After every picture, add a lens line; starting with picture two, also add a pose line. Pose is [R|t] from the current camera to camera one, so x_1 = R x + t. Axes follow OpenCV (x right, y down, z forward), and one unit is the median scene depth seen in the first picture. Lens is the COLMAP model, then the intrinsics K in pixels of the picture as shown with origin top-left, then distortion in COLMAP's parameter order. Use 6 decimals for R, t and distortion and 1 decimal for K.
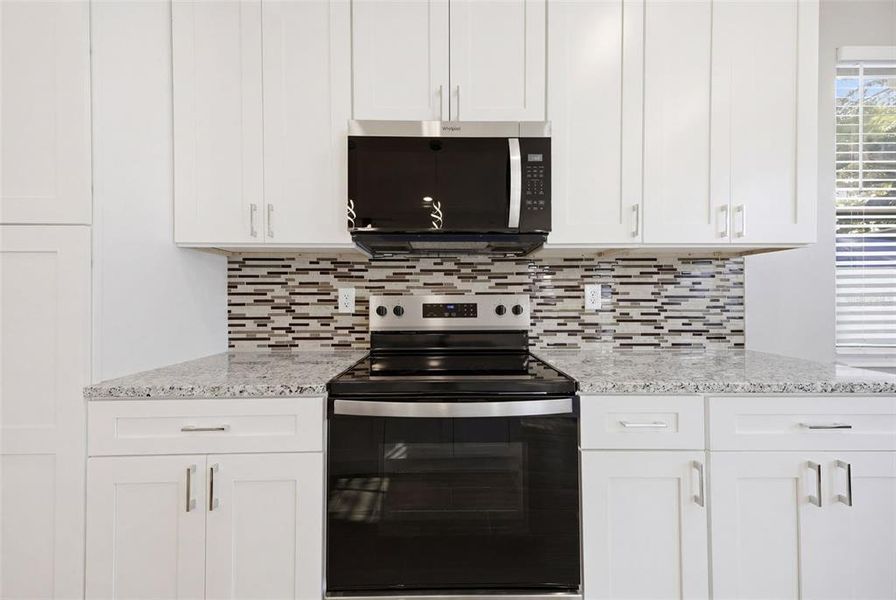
lens RADIAL K [[329.6, 0, 449.1], [0, 329.6, 300.6], [0, 0, 1]] dist [0.021187, -0.000305]
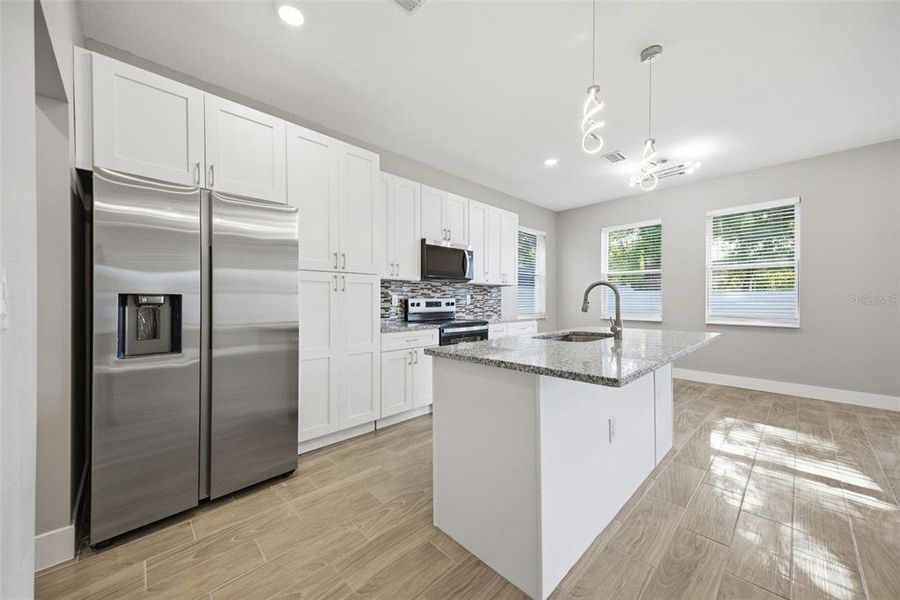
lens RADIAL K [[331.1, 0, 451.1], [0, 331.1, 300.6], [0, 0, 1]] dist [0.021187, -0.000305]
pose [[0.726859, -0.000150, 0.686787, -1.581775], [-0.000769, 0.999999, 0.001032, -0.001775], [-0.686786, -0.001278, 0.726858, -0.925436]]
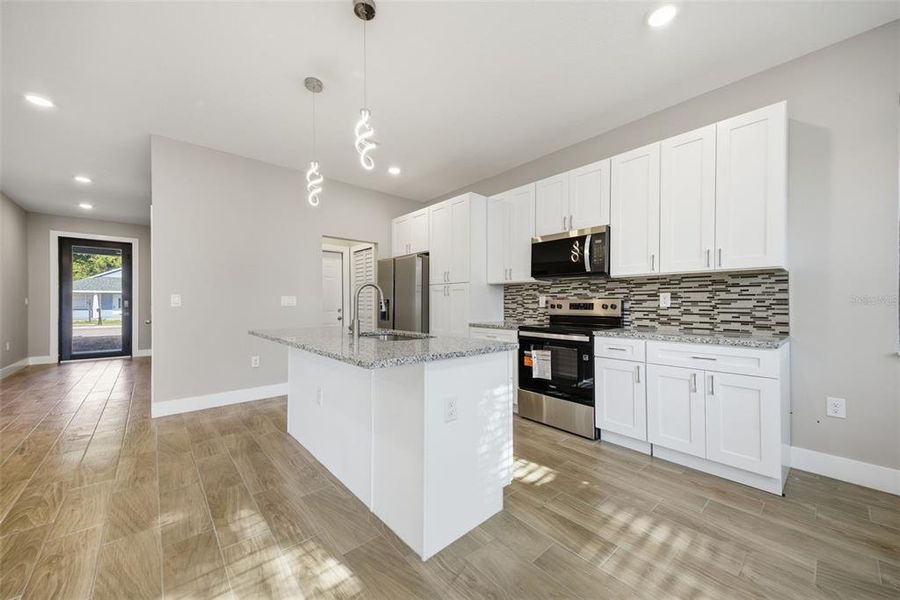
lens RADIAL K [[331.1, 0, 451.1], [0, 331.1, 300.6], [0, 0, 1]] dist [0.021187, -0.000305]
pose [[0.656451, -0.002661, -0.754364, 1.026070], [-0.001613, 0.999987, -0.004932, 0.003771], [0.754367, 0.004454, 0.656438, -1.023072]]
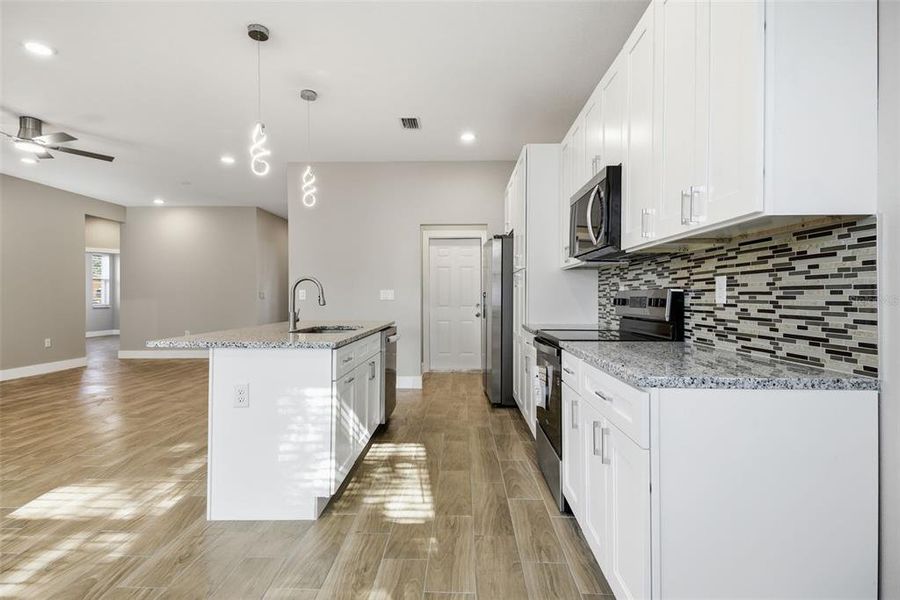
lens RADIAL K [[451.0, 0, 454.4], [0, 451.0, 297.7], [0, 0, 1]] dist [0.020851, -0.000076]
pose [[-0.026125, 0.003311, -0.999653, 1.675765], [0.000312, 0.999994, 0.003304, 0.005877], [0.999659, -0.000225, -0.026126, 0.311375]]
